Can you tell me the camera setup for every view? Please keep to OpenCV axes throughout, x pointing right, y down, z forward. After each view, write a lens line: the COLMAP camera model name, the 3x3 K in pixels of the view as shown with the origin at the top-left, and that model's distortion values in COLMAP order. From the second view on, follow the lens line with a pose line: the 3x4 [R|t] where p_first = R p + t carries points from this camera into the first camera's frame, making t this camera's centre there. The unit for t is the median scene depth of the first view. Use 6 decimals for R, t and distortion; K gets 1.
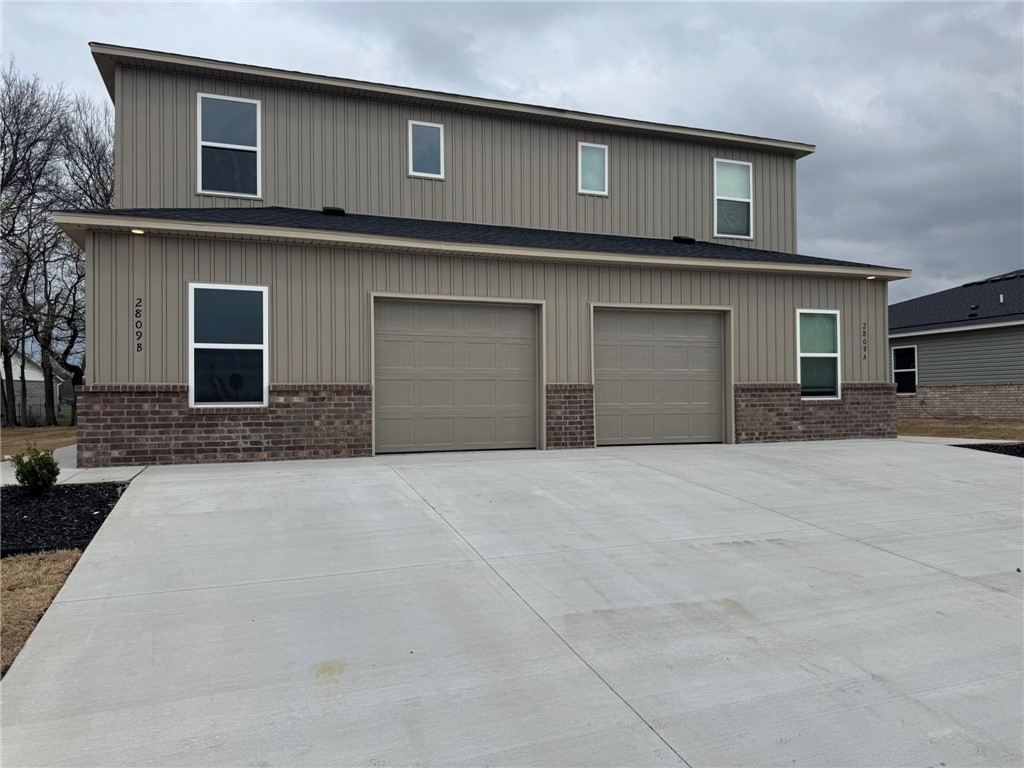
lens RADIAL K [[714.1, 0, 518.1], [0, 714.1, 381.9], [0, 0, 1]] dist [0.073310, -0.081308]
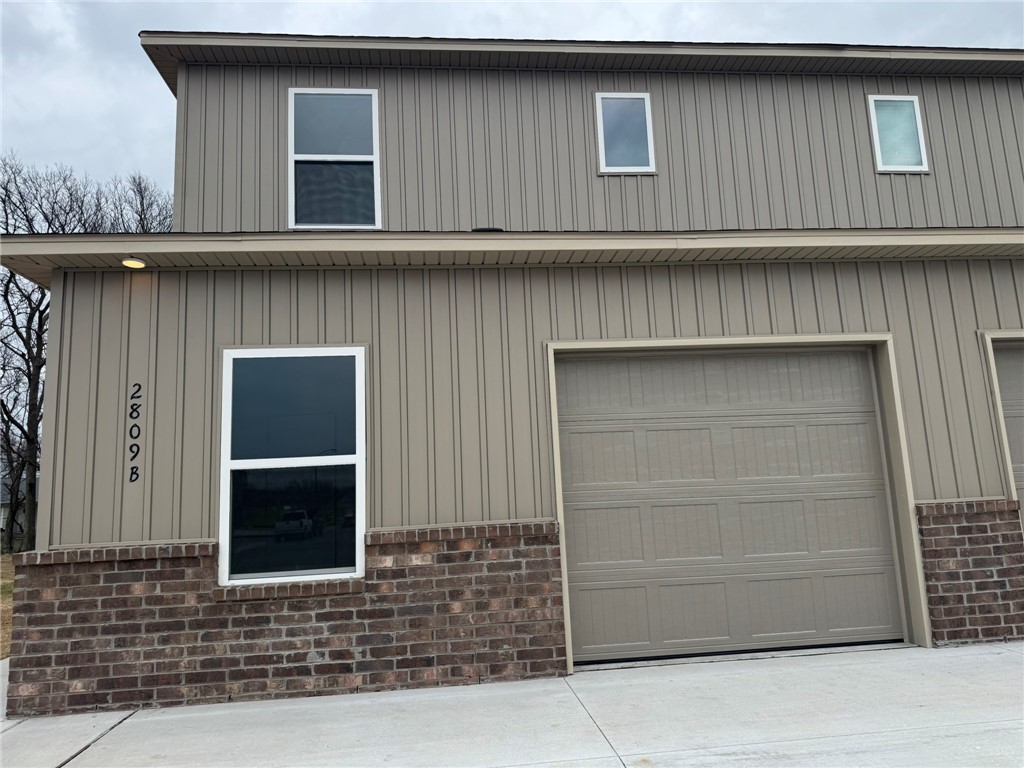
lens RADIAL K [[714.1, 0, 518.1], [0, 714.1, 381.9], [0, 0, 1]] dist [0.073310, -0.081308]
pose [[0.965718, -0.078254, -0.247518, -0.104751], [0.045551, 0.989771, -0.135197, -0.028225], [0.255566, 0.119288, 0.959404, 0.521312]]
